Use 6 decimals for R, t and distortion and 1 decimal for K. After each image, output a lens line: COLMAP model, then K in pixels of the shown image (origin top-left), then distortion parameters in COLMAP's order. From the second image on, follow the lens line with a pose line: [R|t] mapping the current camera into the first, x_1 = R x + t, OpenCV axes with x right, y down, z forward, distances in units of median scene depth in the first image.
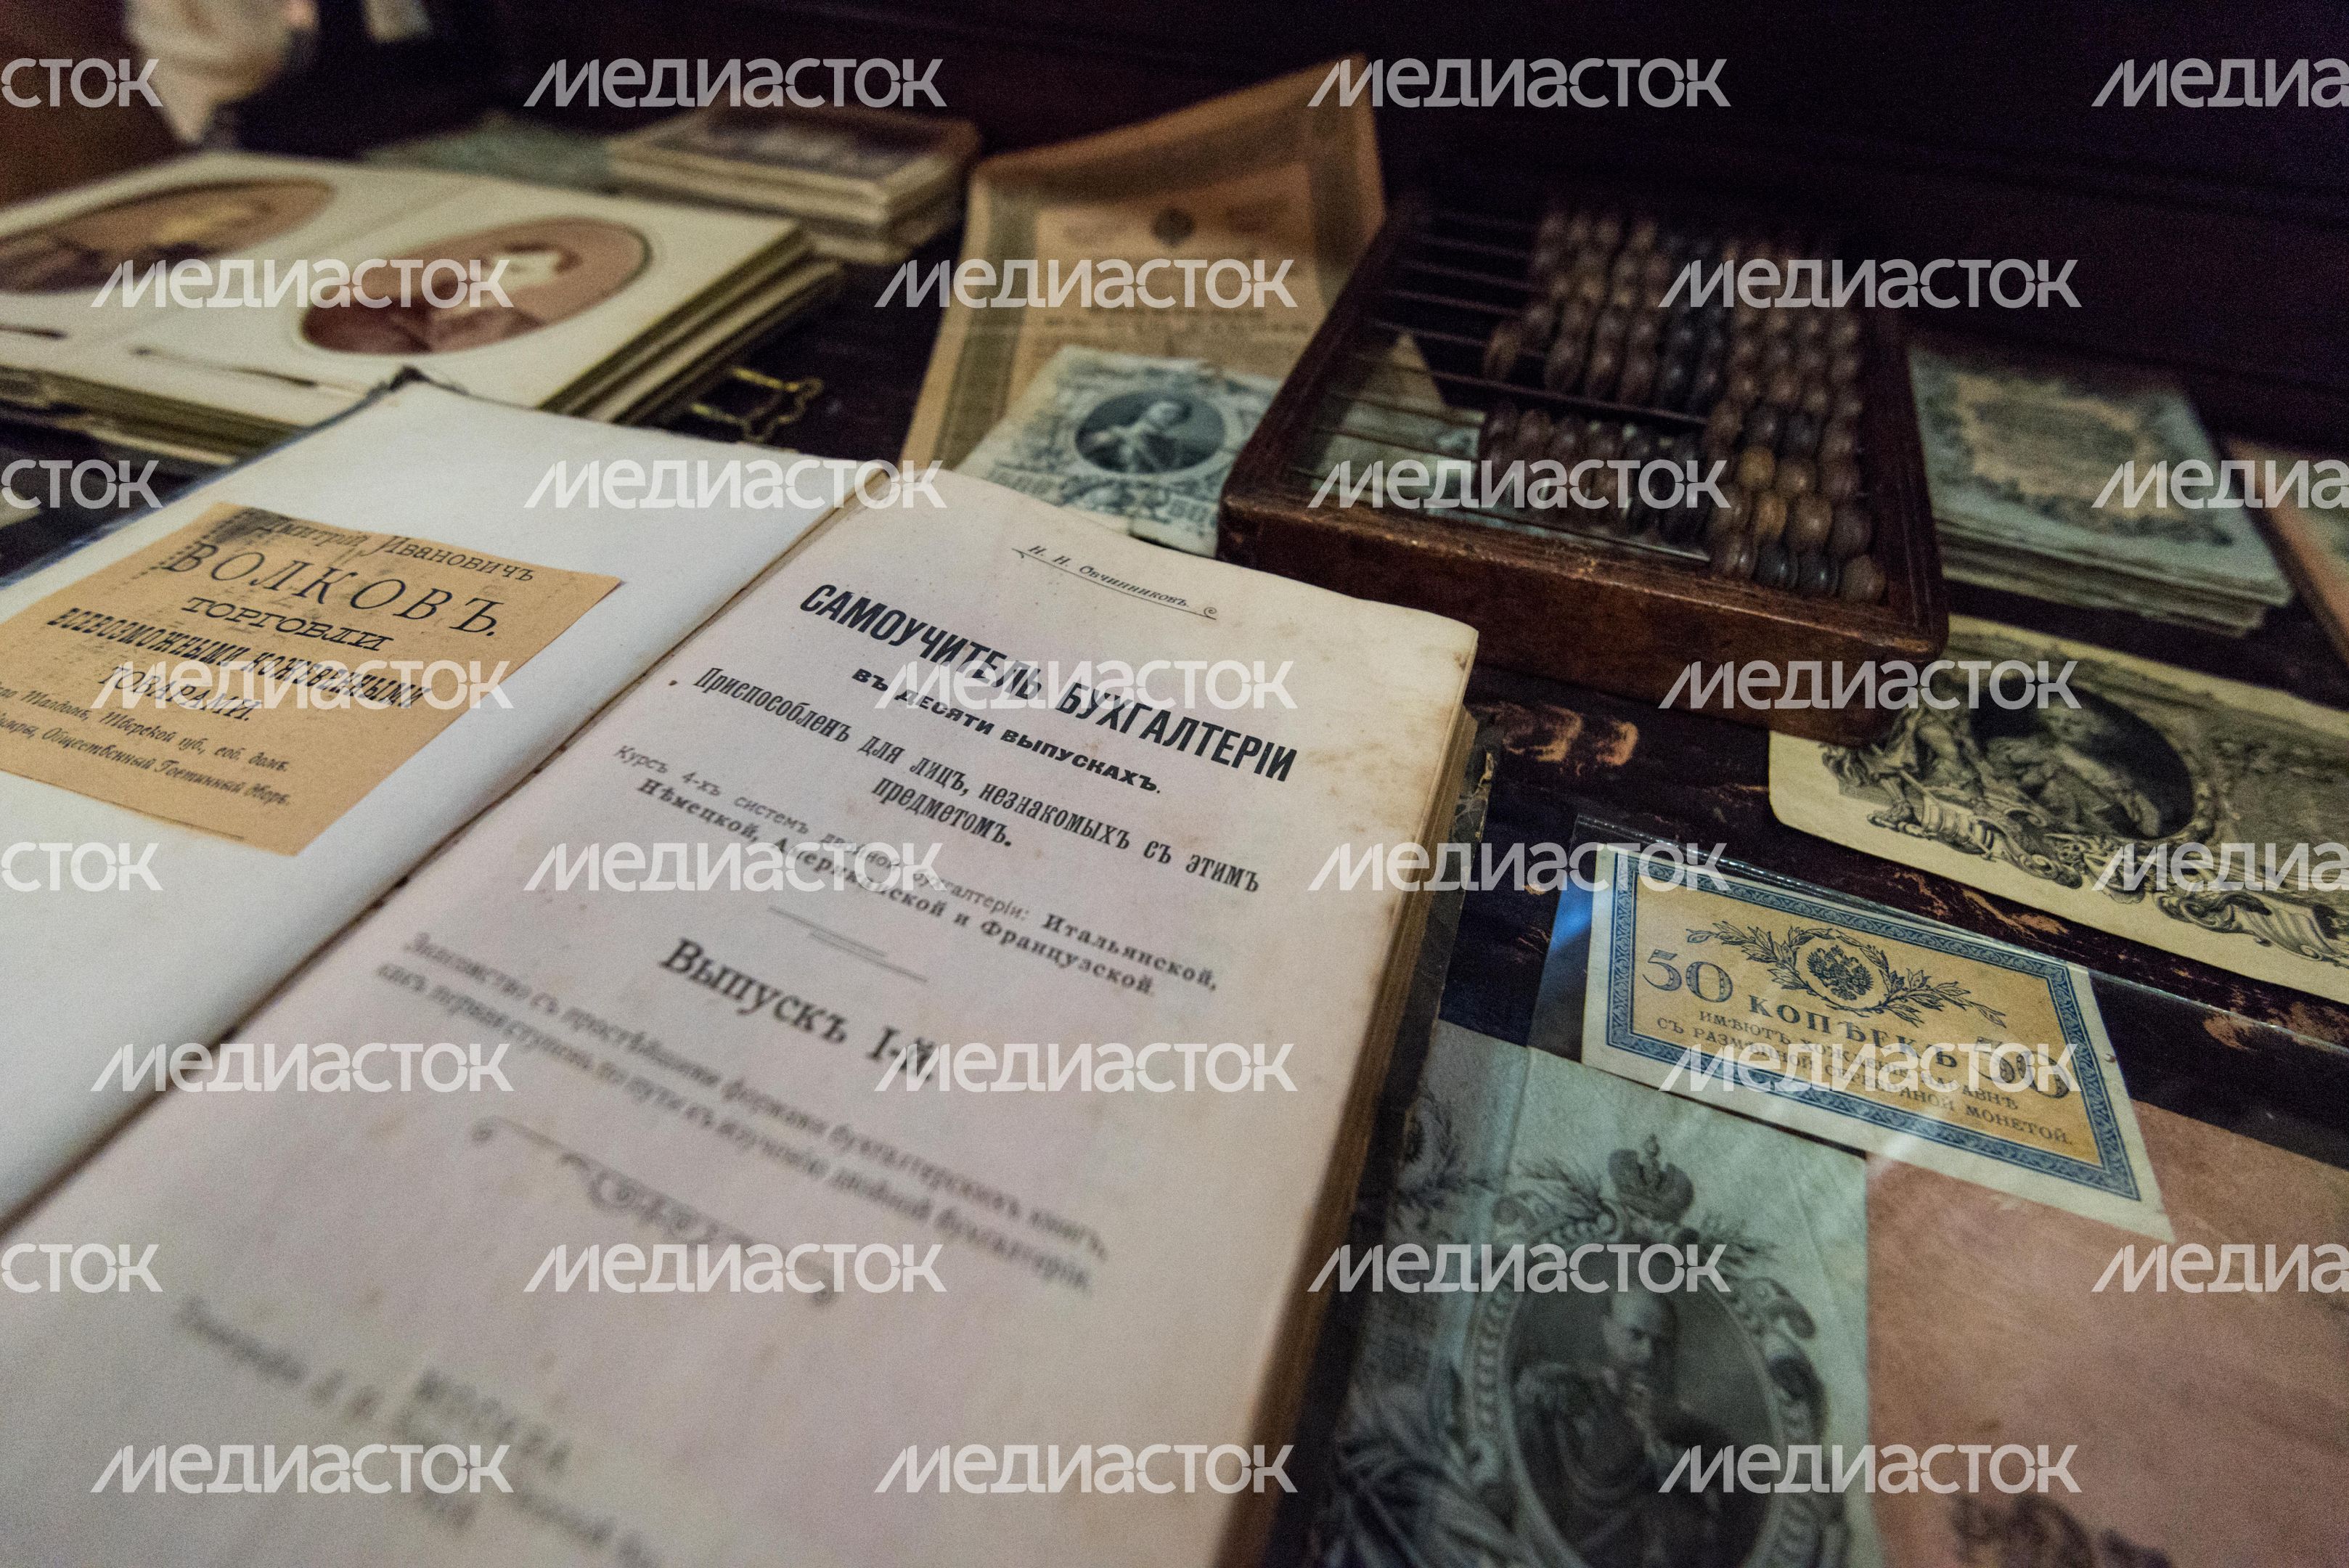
lens RADIAL K [[1084.3, 0, 1161.7], [0, 1084.3, 801.7], [0, 0, 1]] dist [0.024435, -0.012630]
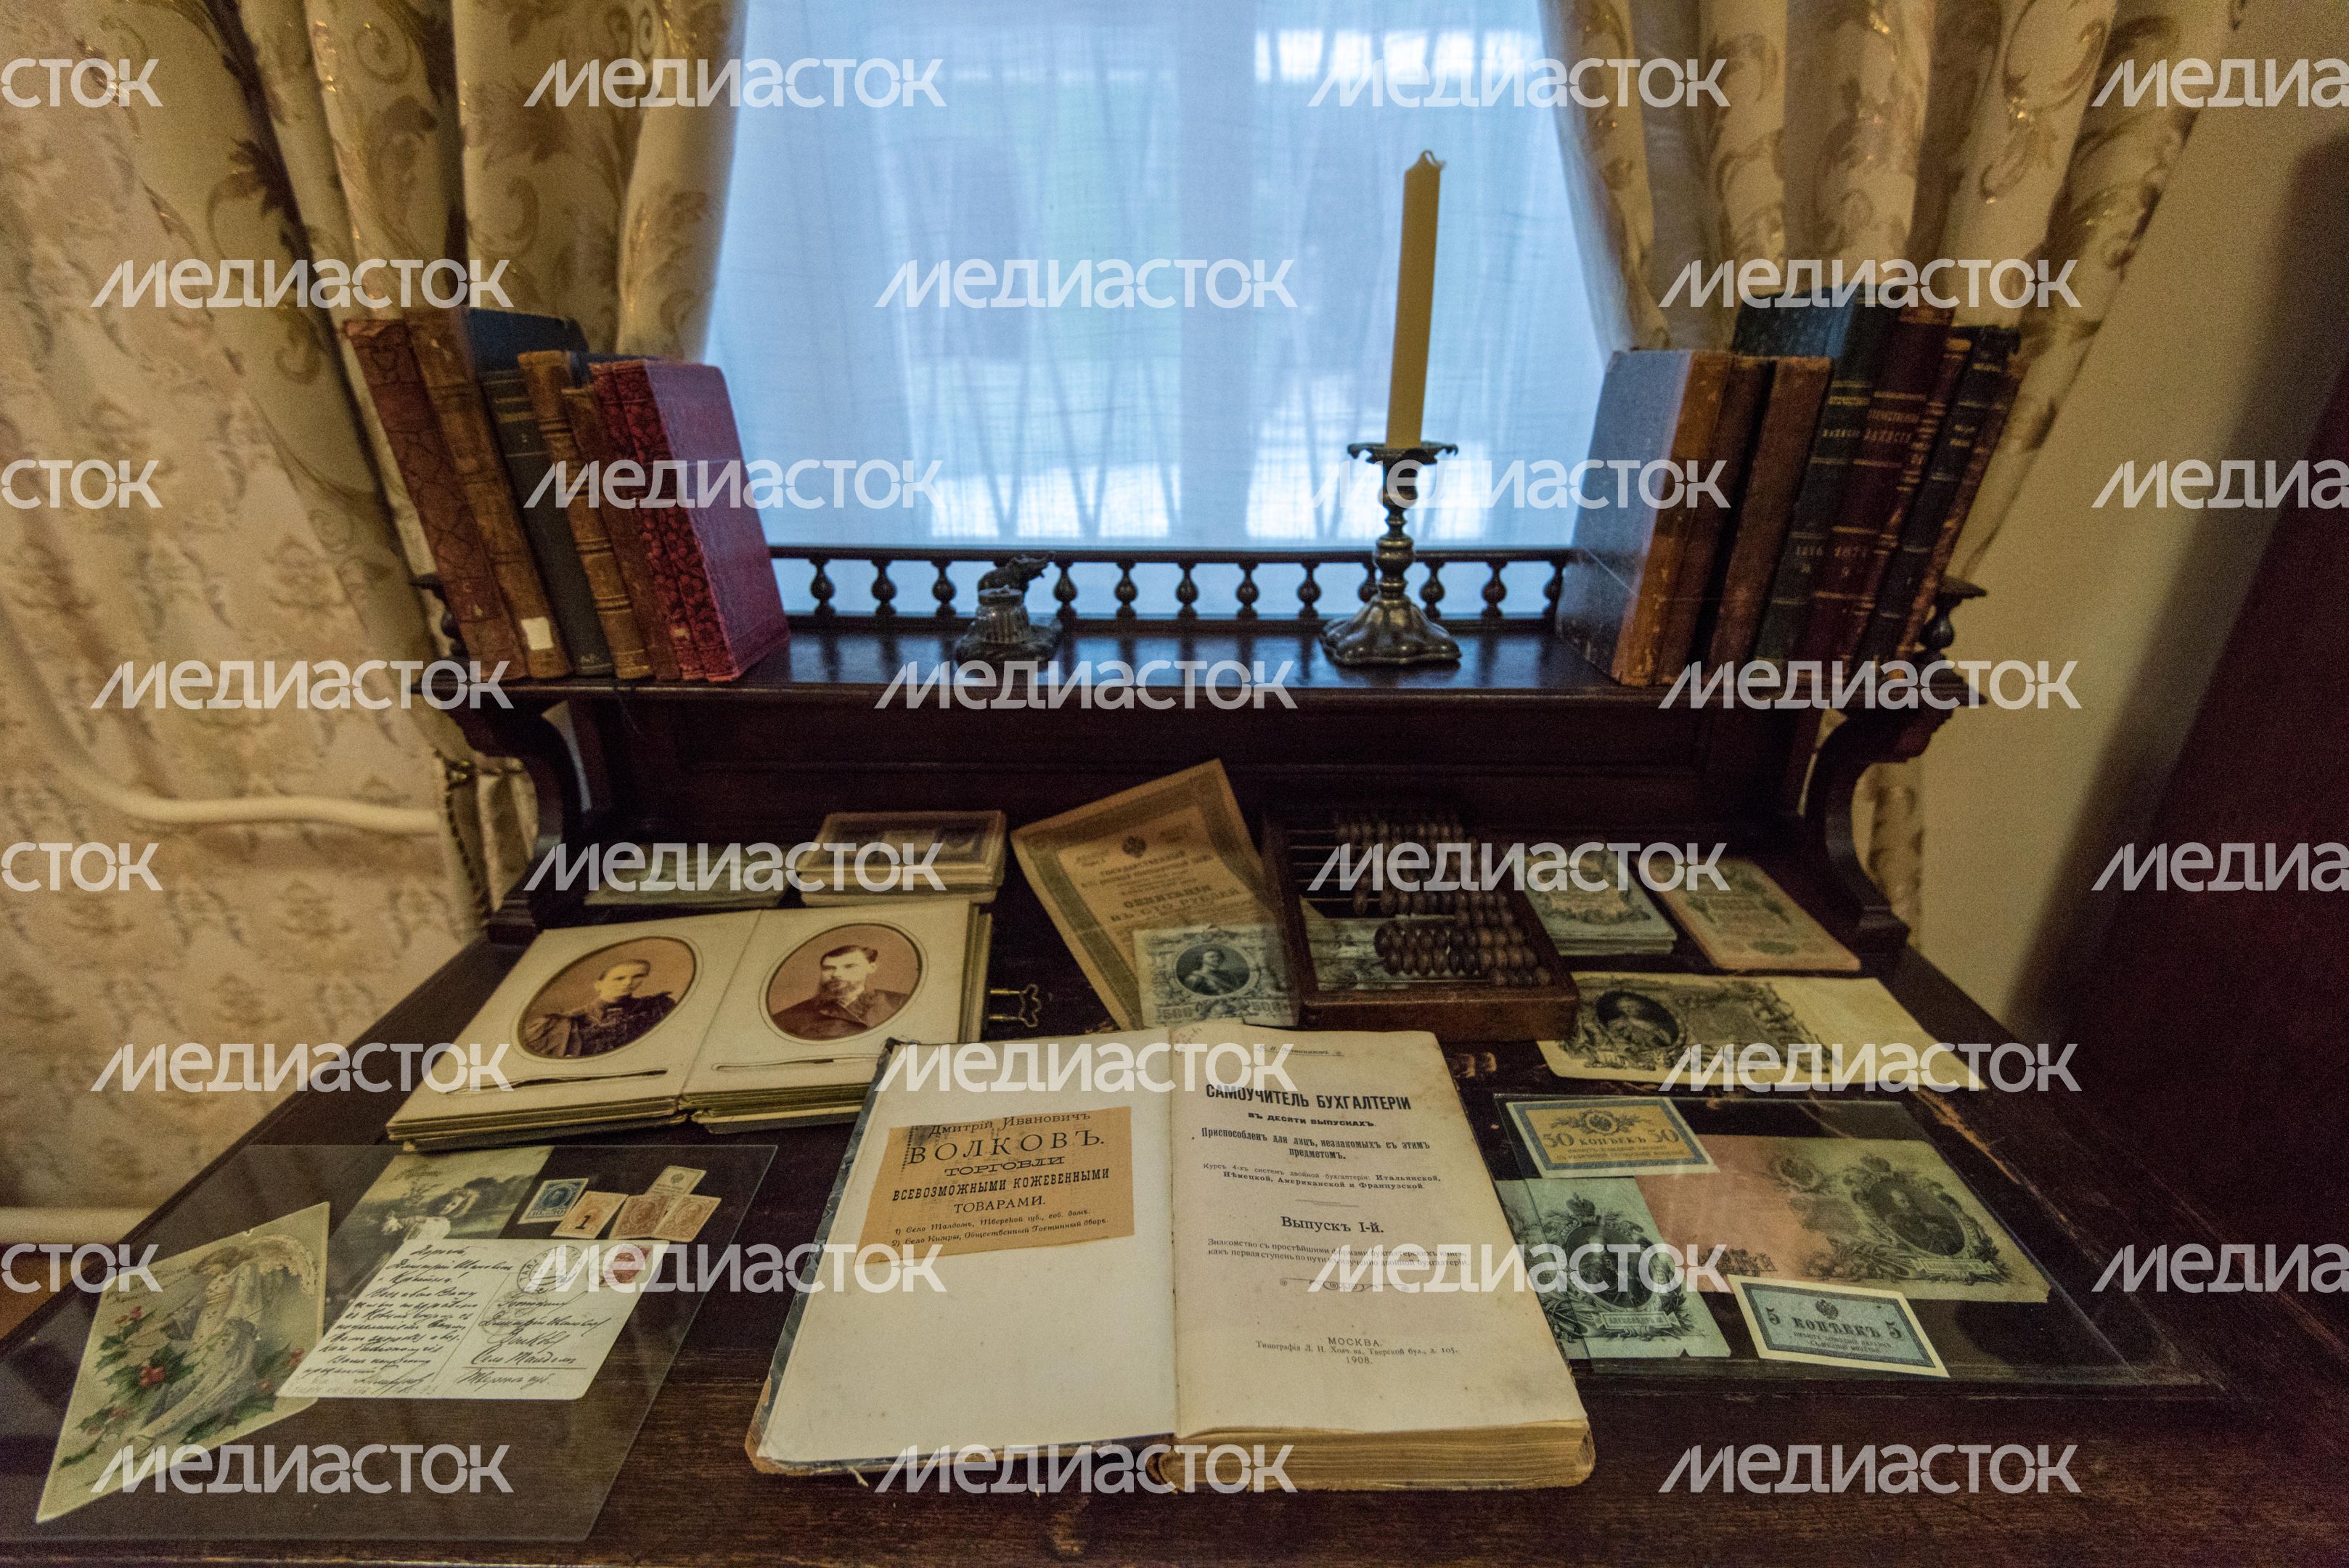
lens RADIAL K [[1084.3, 0, 1174.9], [0, 1084.3, 774.3], [0, 0, 1]] dist [0.024435, -0.012630]
pose [[0.927541, -0.183334, 0.325662, -0.920055], [0.290095, 0.902573, -0.318130, -0.063238], [-0.235610, 0.389552, 0.890358, -1.277476]]
